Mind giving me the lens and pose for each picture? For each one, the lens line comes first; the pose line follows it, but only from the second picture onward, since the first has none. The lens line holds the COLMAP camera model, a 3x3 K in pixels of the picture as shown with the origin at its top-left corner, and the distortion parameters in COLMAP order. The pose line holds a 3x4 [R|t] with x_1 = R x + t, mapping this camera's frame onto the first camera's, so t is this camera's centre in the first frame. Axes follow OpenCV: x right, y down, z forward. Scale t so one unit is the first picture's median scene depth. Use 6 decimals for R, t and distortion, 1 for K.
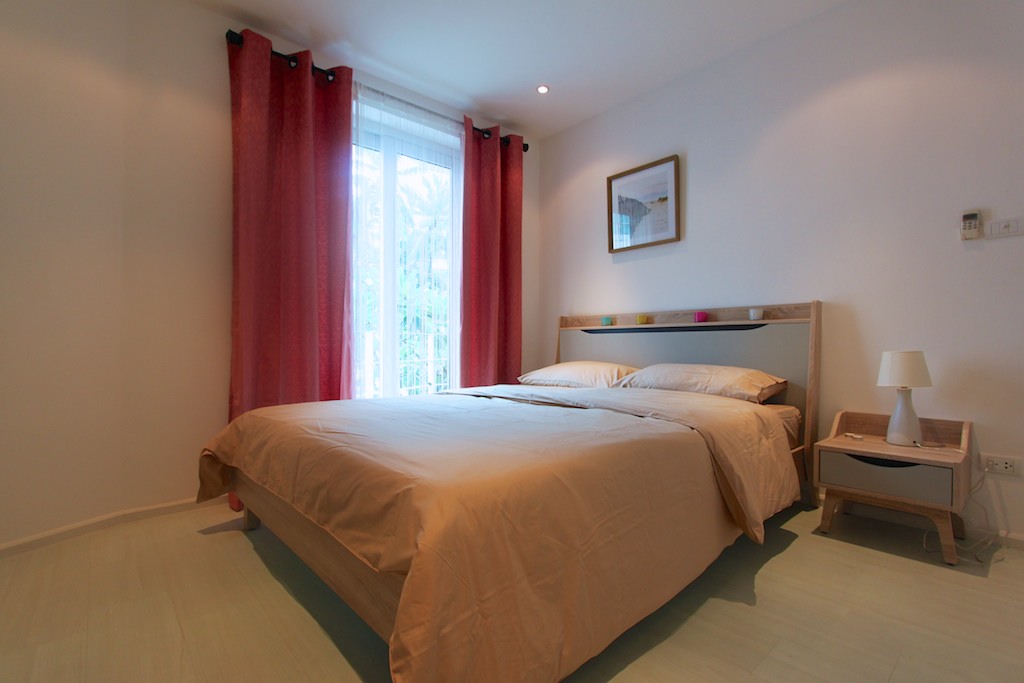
lens RADIAL K [[471.4, 0, 515.3], [0, 471.4, 348.6], [0, 0, 1]] dist [-0.025392, 0.003678]
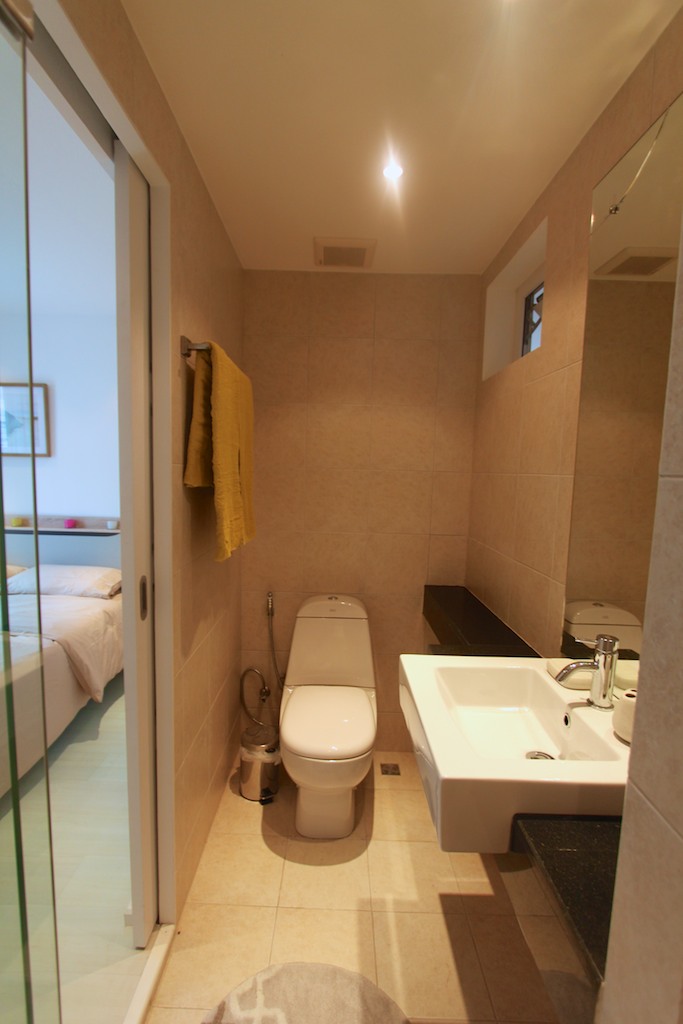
lens RADIAL K [[471.4, 0, 336.0], [0, 471.4, 518.0], [0, 0, 1]] dist [-0.025392, 0.003678]
pose [[0.667999, -0.060346, 0.741712, -0.060521], [-0.024451, 0.994389, 0.102924, -0.235647], [-0.743761, -0.086889, 0.662775, -0.371561]]
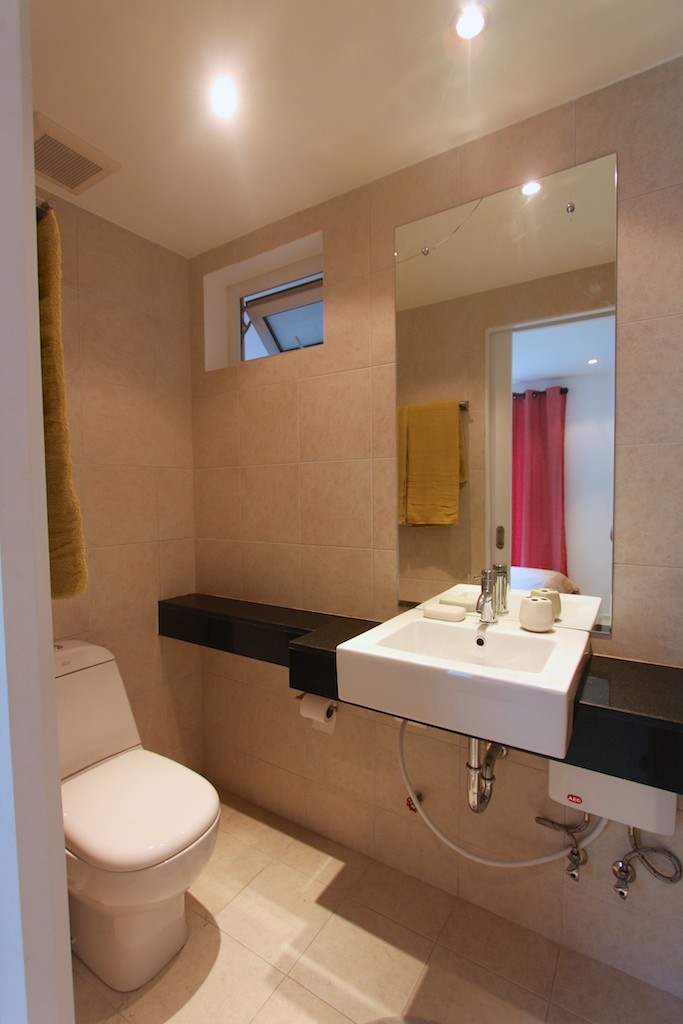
lens RADIAL K [[471.4, 0, 327.4], [0, 471.4, 519.0], [0, 0, 1]] dist [-0.025392, 0.003678]
pose [[-0.259575, -0.049966, 0.964429, -0.083591], [0.012255, 0.998410, 0.055025, -0.191855], [-0.965645, 0.026102, -0.258550, 0.006927]]
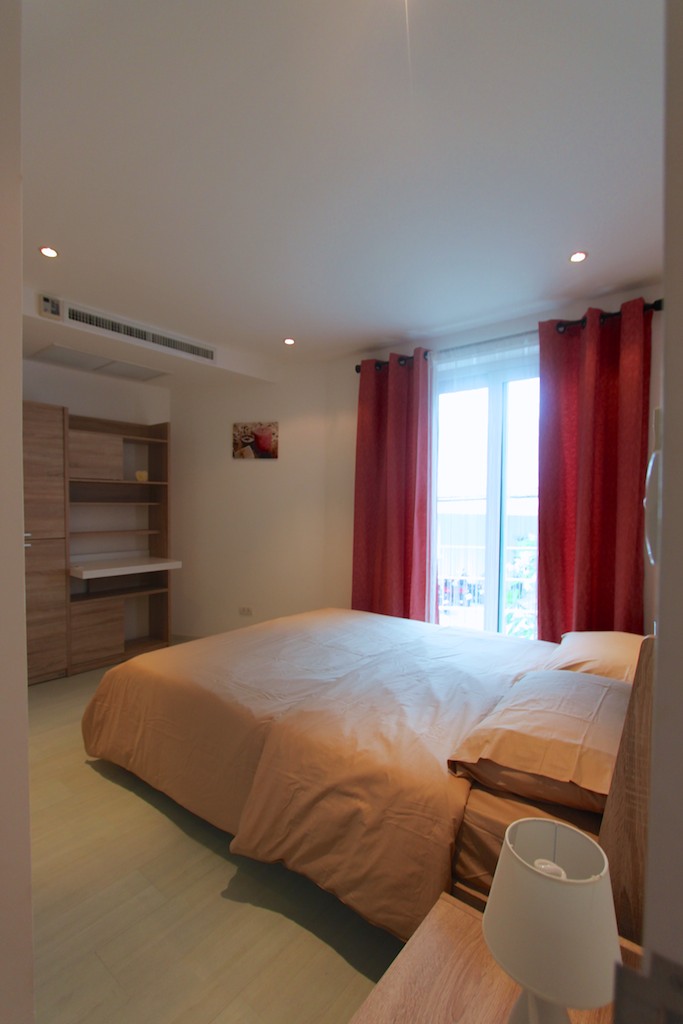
lens RADIAL K [[471.4, 0, 336.7], [0, 471.4, 517.9], [0, 0, 1]] dist [-0.025392, 0.003678]
pose [[0.165877, 0.026093, -0.985801, 0.837519], [-0.007741, 0.999654, 0.025157, -0.178833], [0.986116, 0.003458, 0.166022, 0.577008]]
